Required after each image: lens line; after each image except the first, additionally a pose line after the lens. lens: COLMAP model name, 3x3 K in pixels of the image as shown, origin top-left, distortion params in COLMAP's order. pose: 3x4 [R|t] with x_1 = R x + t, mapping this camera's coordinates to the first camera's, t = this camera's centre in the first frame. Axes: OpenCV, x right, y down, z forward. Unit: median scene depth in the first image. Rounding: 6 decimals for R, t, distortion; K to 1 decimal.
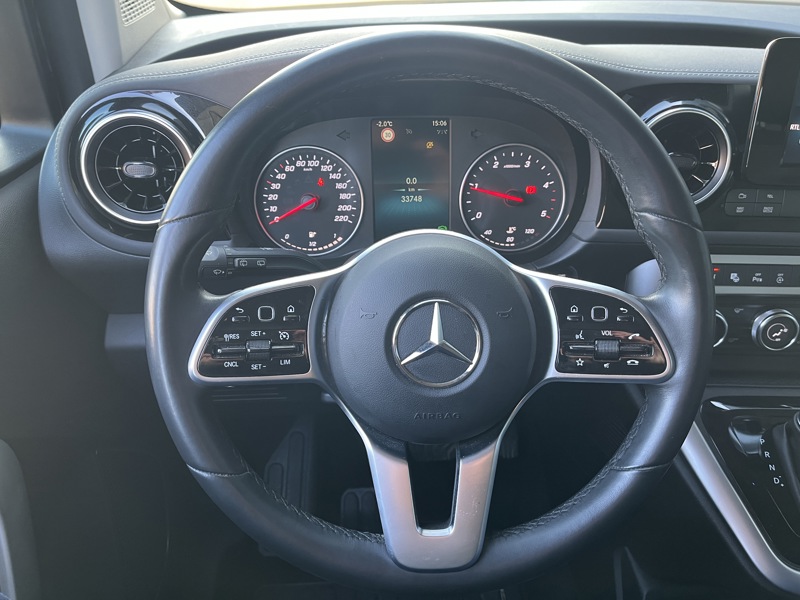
lens RADIAL K [[605.1, 0, 400.0], [0, 605.1, 300.0], [0, 0, 1]] dist [0.064212, -0.099039]
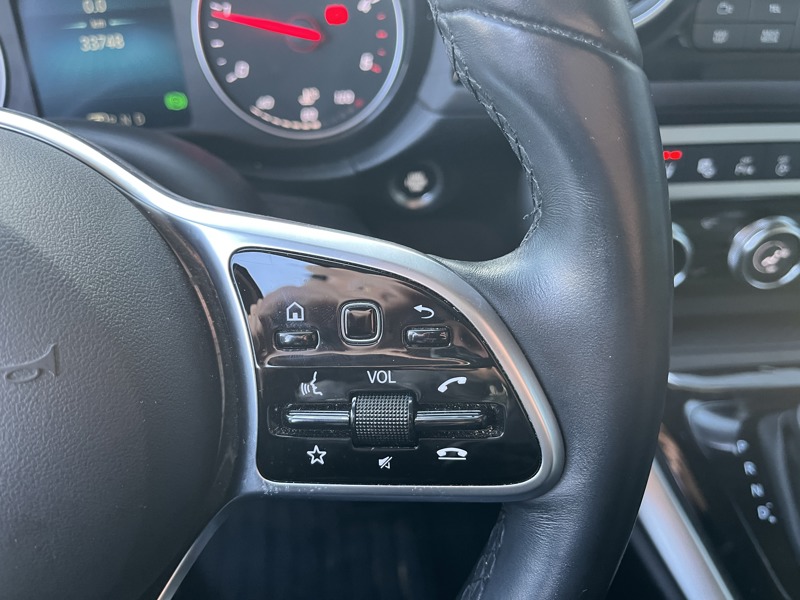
lens RADIAL K [[610.0, 0, 401.2], [0, 610.0, 281.3], [0, 0, 1]] dist [0.040927, -0.102021]
pose [[0.996109, -0.063702, 0.060899, 0.233263], [0.052949, 0.984994, 0.164268, -0.041357], [-0.070450, -0.160404, 0.984534, 0.459074]]
